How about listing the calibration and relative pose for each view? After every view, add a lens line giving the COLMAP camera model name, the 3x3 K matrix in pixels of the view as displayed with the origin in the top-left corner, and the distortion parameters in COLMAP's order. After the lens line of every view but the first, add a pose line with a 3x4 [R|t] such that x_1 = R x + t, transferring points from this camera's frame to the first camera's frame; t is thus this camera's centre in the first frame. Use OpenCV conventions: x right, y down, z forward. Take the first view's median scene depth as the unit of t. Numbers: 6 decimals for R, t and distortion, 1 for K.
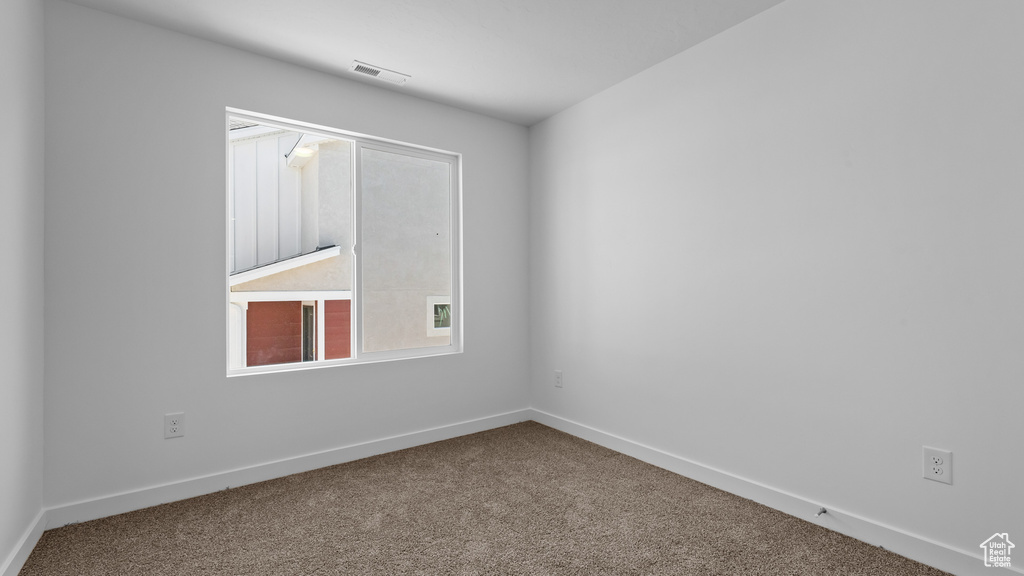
lens RADIAL K [[441.3, 0, 510.8], [0, 441.3, 288.1], [0, 0, 1]] dist [-0.002027, 0.000580]
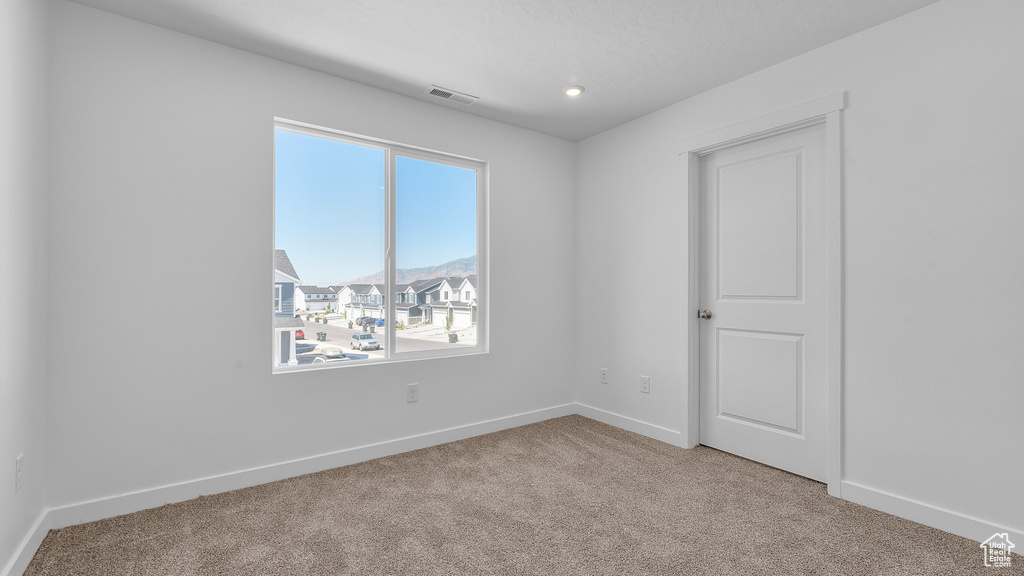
lens RADIAL K [[441.3, 0, 516.8], [0, 441.3, 287.1], [0, 0, 1]] dist [-0.002027, 0.000580]
pose [[0.999984, 0.005703, -0.000356, -0.087739], [-0.005705, 0.999951, -0.008033, -0.000038], [0.000311, 0.008035, 0.999968, -0.065732]]
